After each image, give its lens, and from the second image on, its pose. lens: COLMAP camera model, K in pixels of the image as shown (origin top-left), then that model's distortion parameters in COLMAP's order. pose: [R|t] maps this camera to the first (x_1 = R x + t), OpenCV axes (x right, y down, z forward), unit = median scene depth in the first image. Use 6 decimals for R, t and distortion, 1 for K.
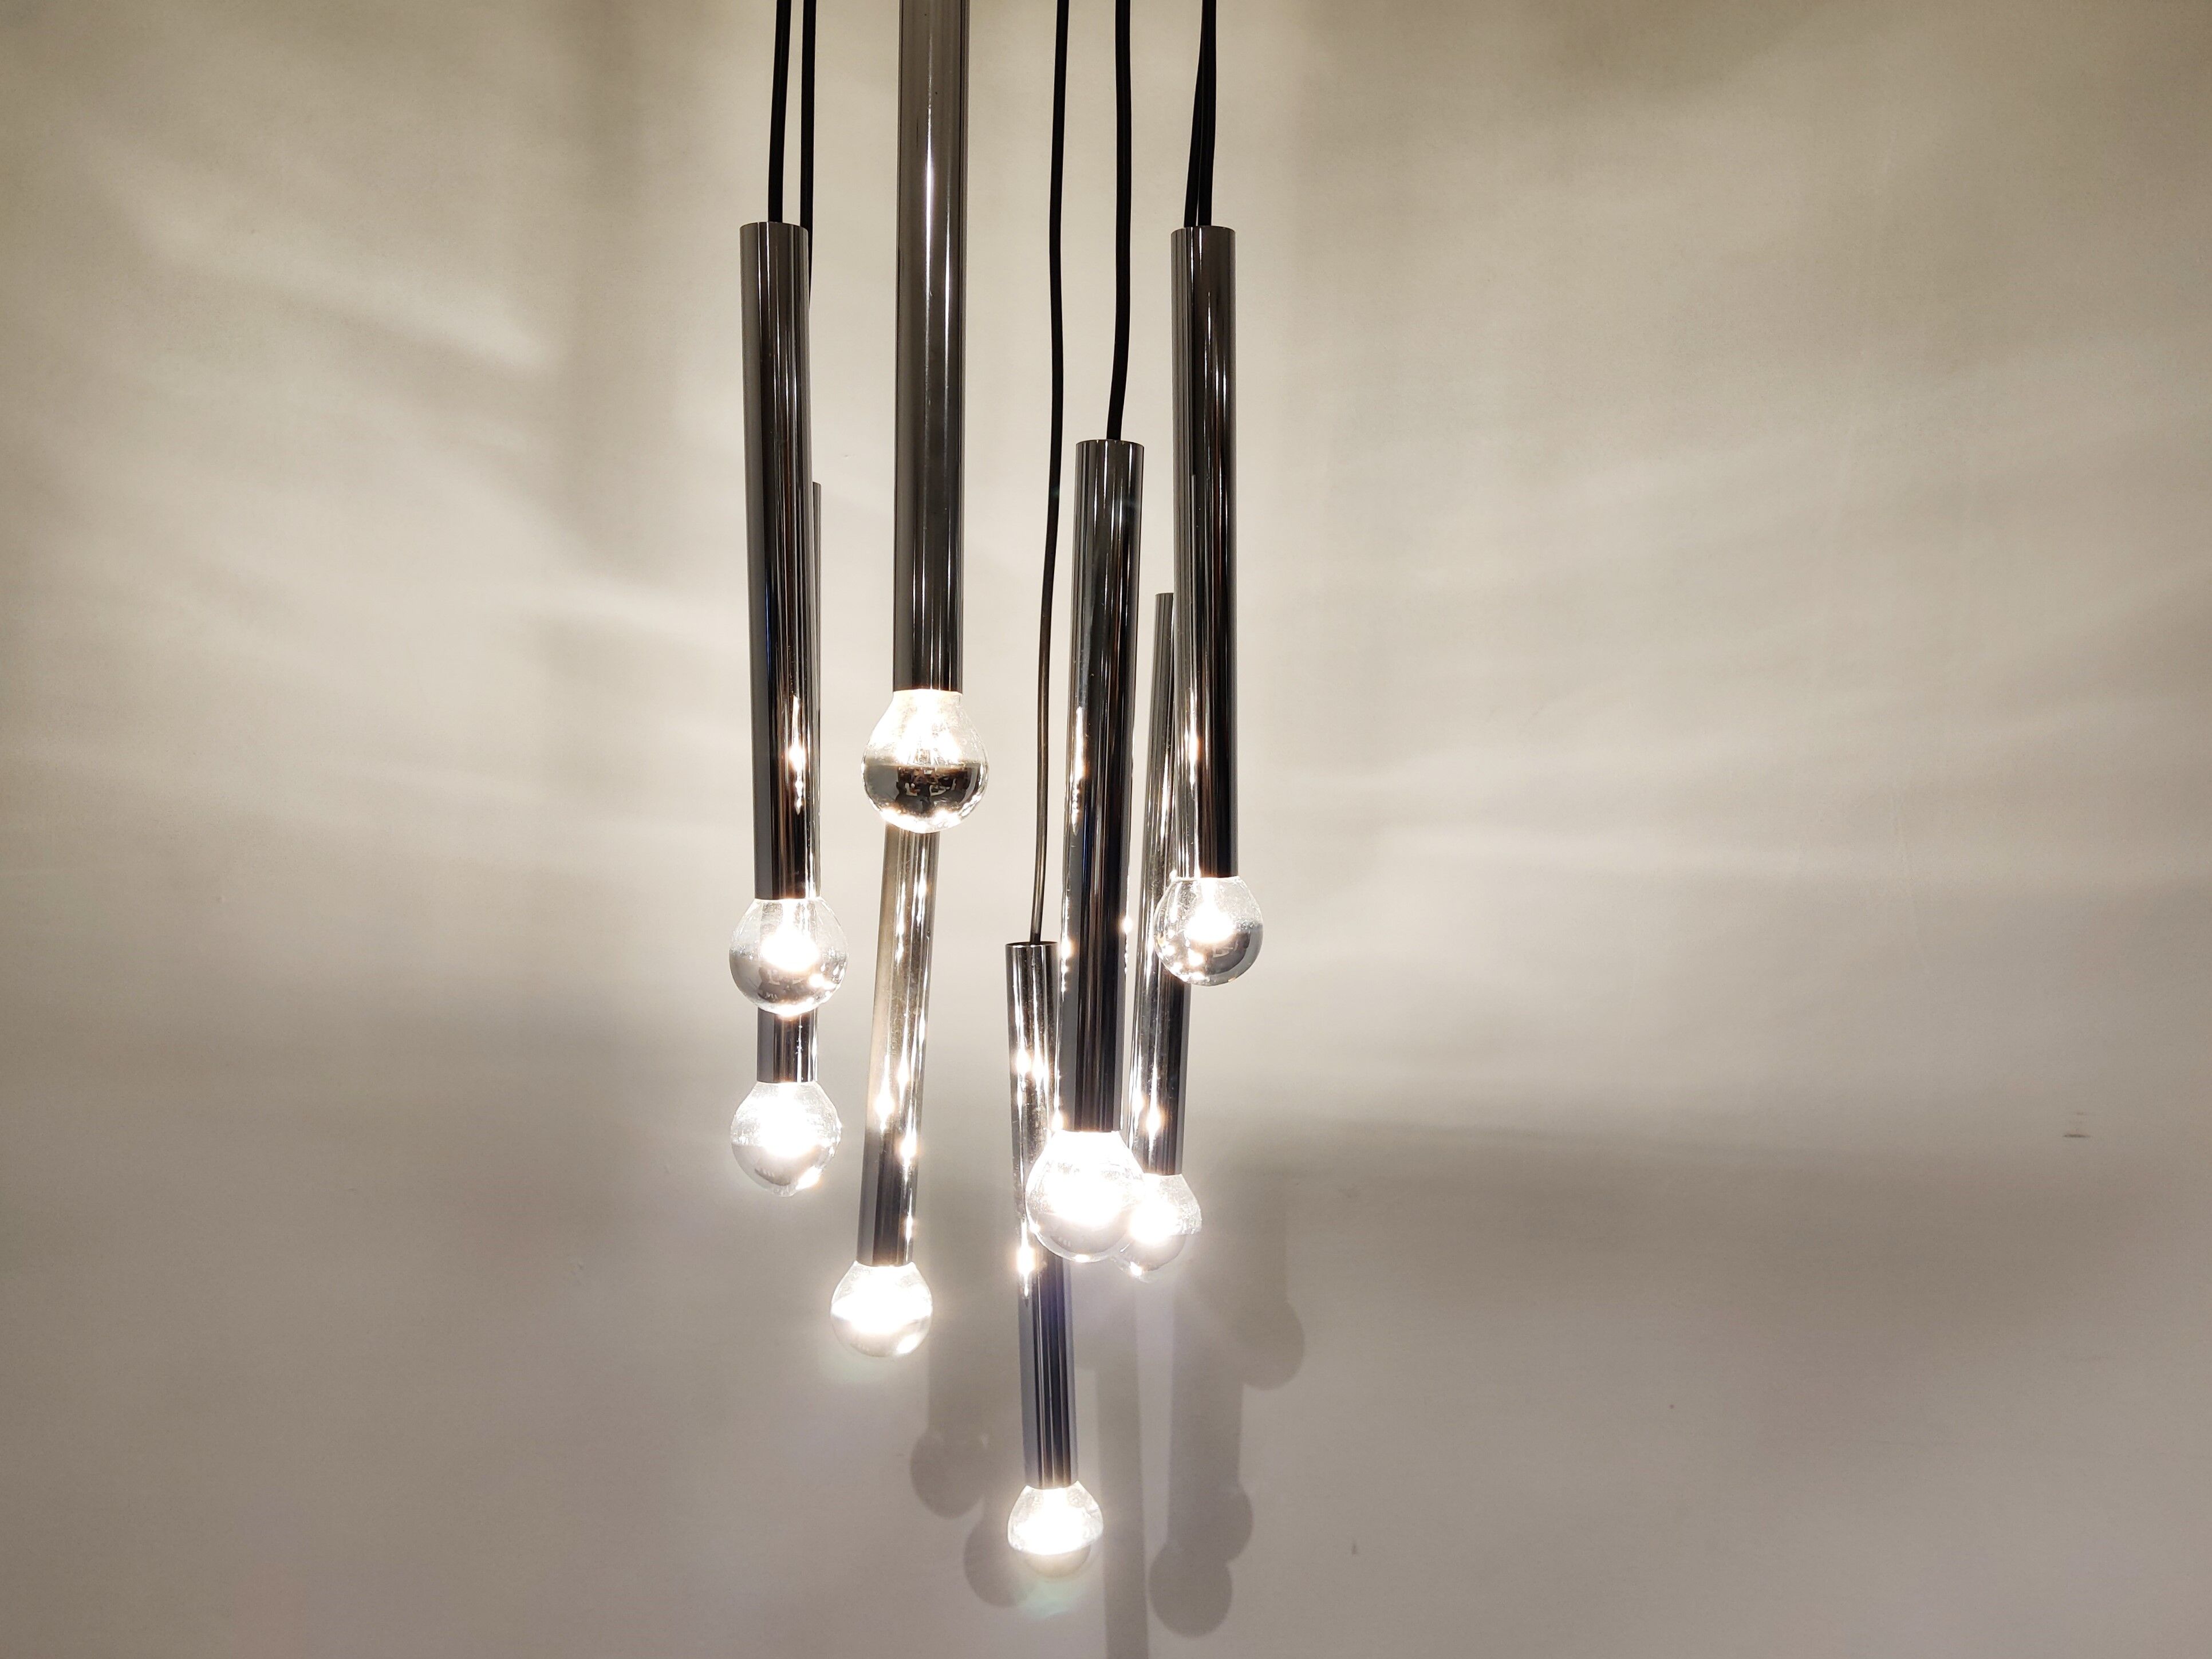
lens RADIAL K [[1737.4, 0, 1143.0], [0, 1737.4, 831.1], [0, 0, 1]] dist [0.055408, 0.002497]
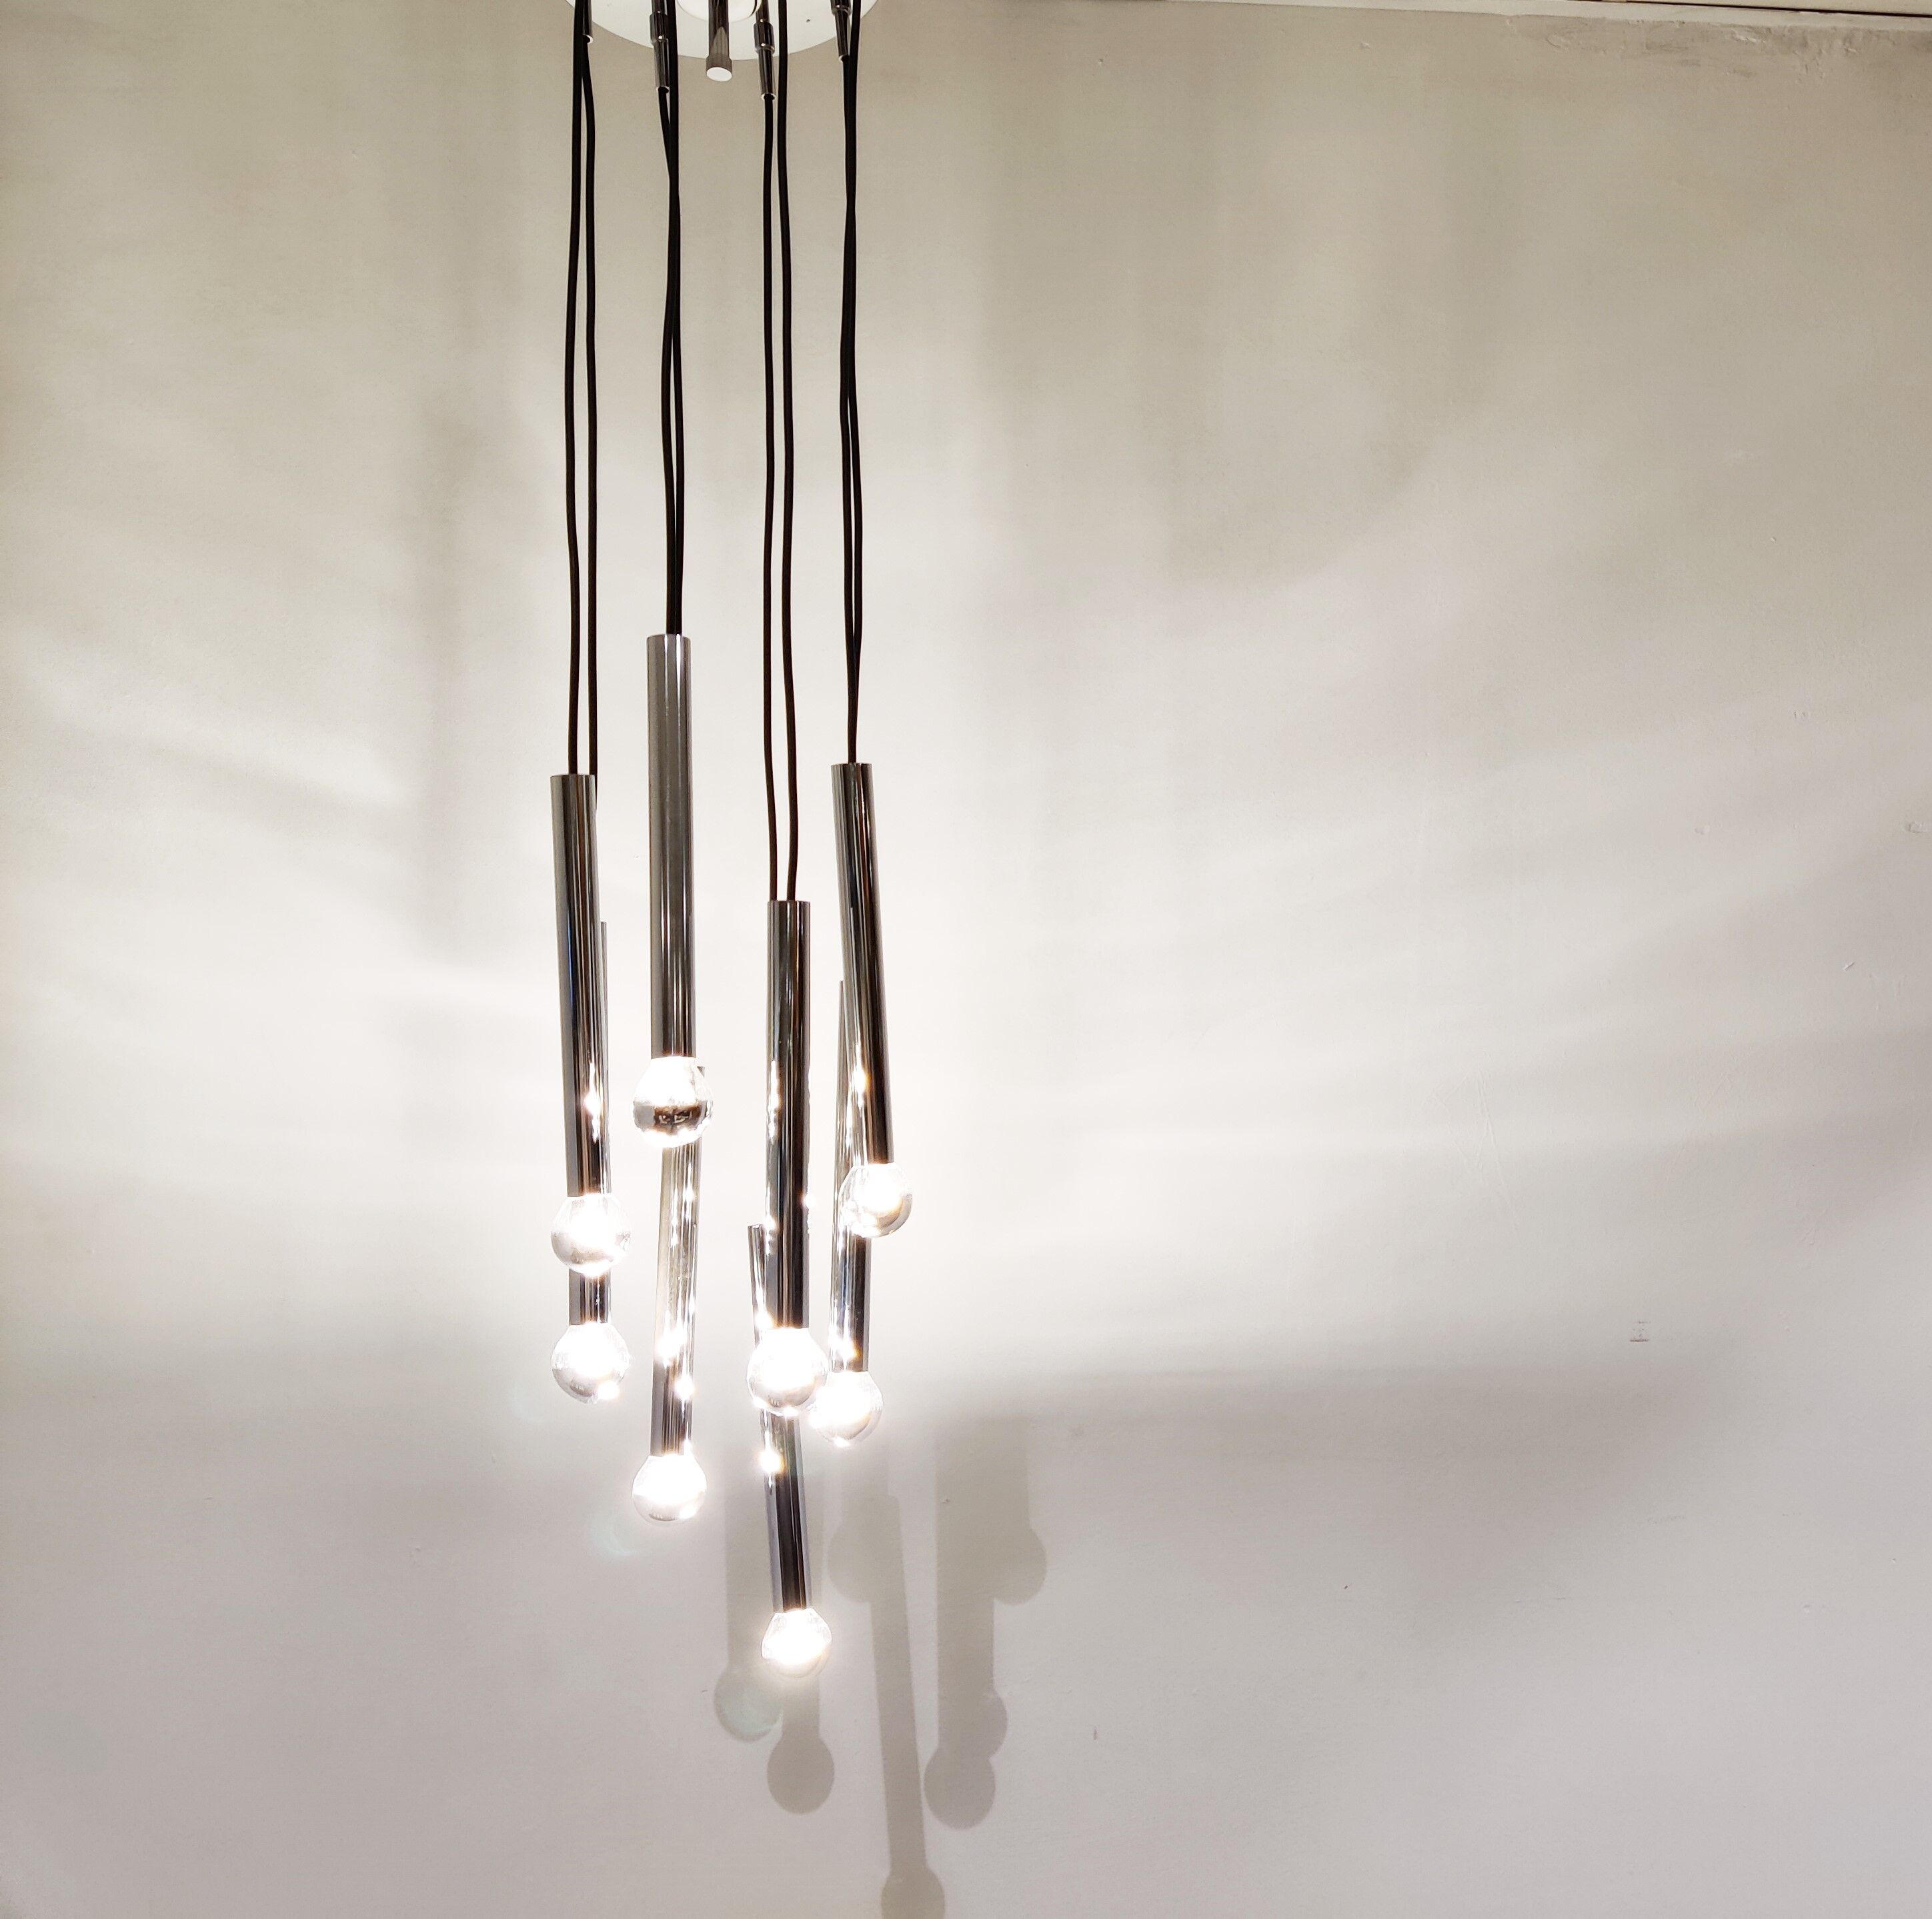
lens RADIAL K [[1643.4, 0, 1190.8], [0, 1643.4, 957.5], [0, 0, 1]] dist [0.000703, -0.009290]
pose [[0.987708, -0.042528, 0.150412, 0.093220], [0.059330, 0.992264, -0.109050, 0.016328], [-0.144611, 0.116634, 0.982591, -0.437298]]
